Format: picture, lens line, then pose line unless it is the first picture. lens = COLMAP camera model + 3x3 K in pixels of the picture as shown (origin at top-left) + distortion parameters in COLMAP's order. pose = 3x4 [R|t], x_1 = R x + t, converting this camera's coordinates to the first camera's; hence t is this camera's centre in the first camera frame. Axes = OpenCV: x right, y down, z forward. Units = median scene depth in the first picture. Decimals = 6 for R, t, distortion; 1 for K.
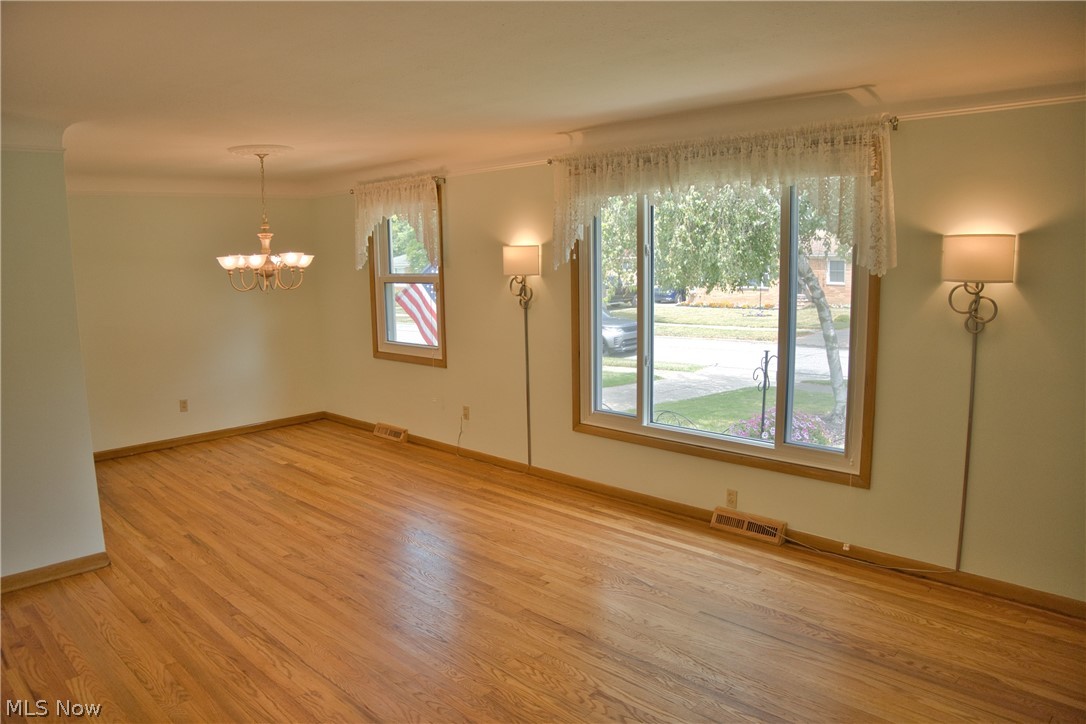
lens RADIAL K [[756.0, 0, 540.3], [0, 756.0, 365.3], [0, 0, 1]] dist [-0.148287, 0.079802]
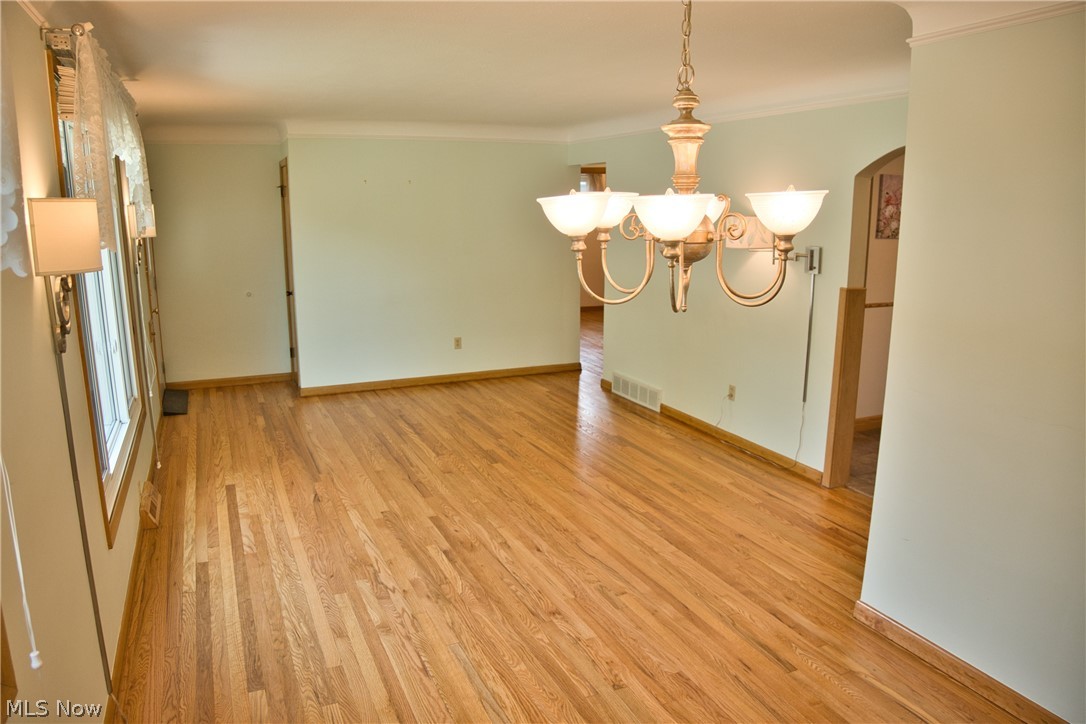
lens RADIAL K [[756.0, 0, 540.3], [0, 756.0, 365.3], [0, 0, 1]] dist [-0.148287, 0.079802]
pose [[-0.933575, -0.054663, 0.354188, -0.546732], [0.071102, 0.940403, 0.332546, -0.243780], [-0.351258, 0.335640, -0.874050, 1.690071]]
